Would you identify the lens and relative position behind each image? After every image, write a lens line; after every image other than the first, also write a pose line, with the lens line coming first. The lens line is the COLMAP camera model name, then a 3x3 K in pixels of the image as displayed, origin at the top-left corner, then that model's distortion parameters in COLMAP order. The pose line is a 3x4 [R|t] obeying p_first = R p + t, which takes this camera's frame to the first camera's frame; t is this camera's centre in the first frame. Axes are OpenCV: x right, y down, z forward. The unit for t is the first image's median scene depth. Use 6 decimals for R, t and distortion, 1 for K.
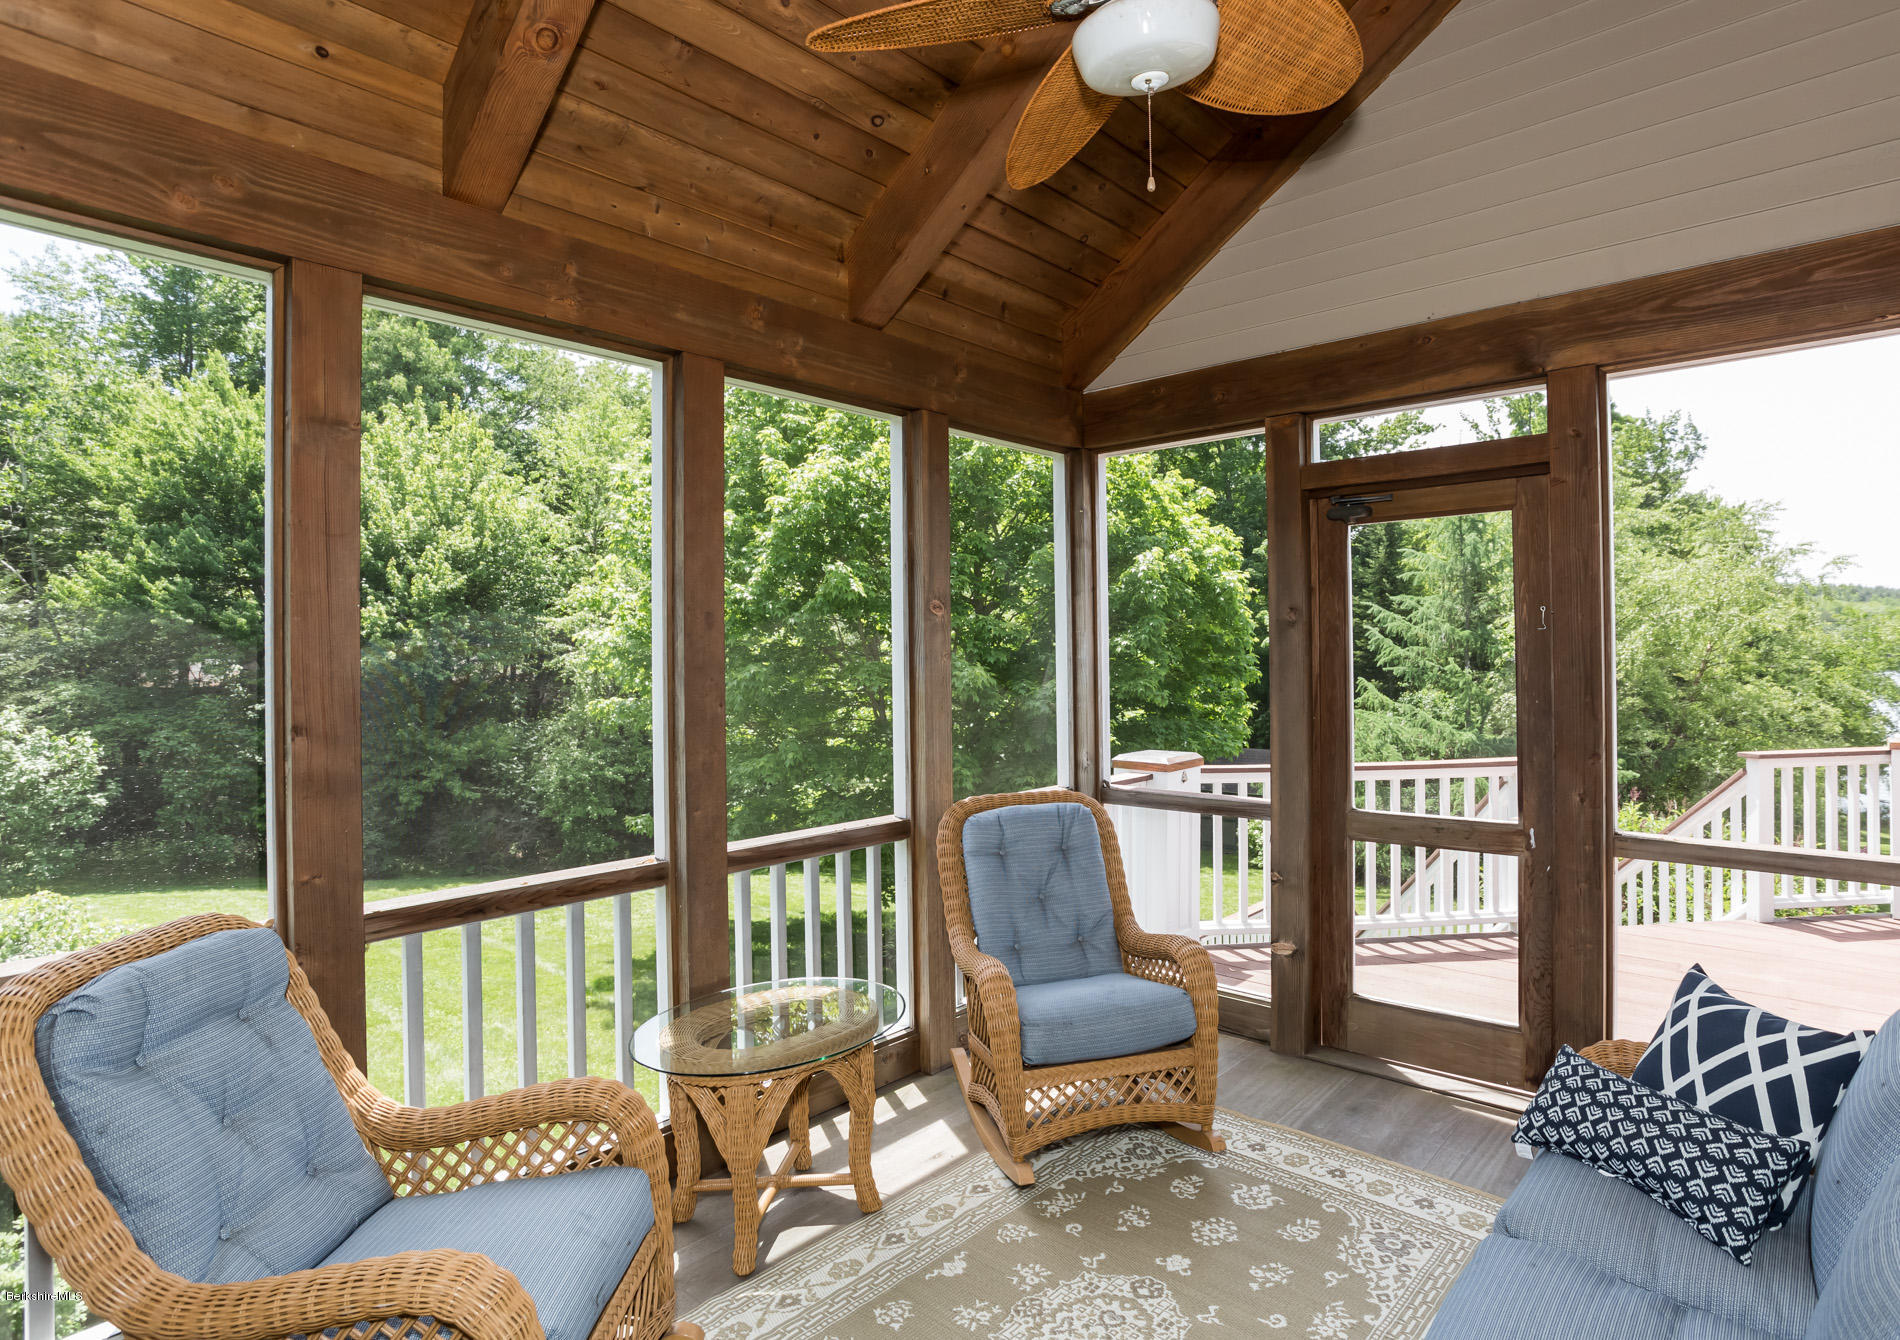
lens RADIAL K [[1002.9, 0, 1001.5], [0, 1002.9, 672.6], [0, 0, 1]] dist [-0.031129, 0.000142]
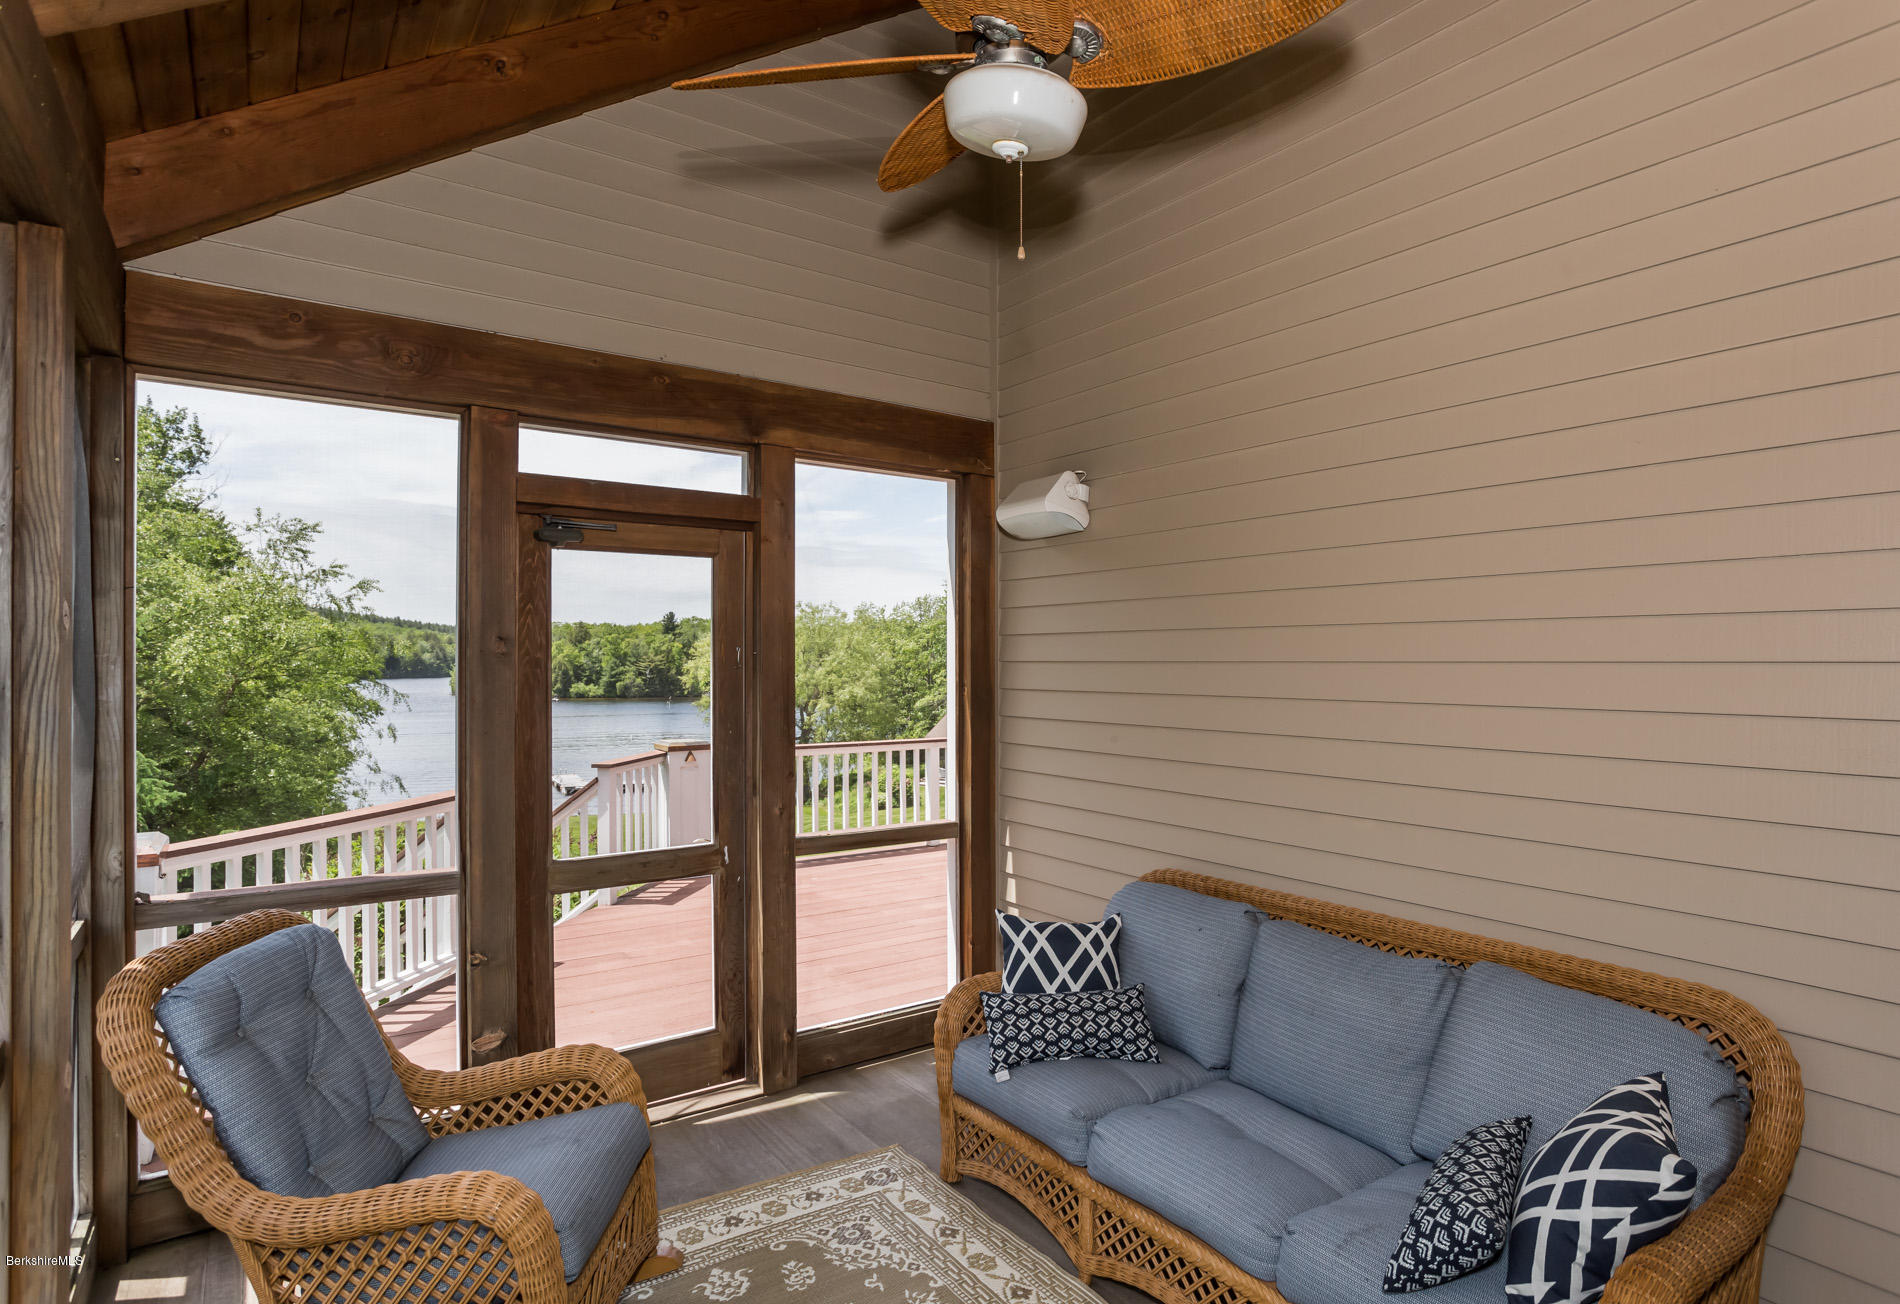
lens RADIAL K [[1033.9, 0, 953.3], [0, 1033.9, 673.5], [0, 0, 1]] dist [-0.034116, -0.000346]
pose [[0.232582, -0.002665, 0.972573, -0.526826], [0.012641, 0.999920, -0.000283, -0.032592], [-0.972495, 0.012361, 0.232597, 0.480198]]
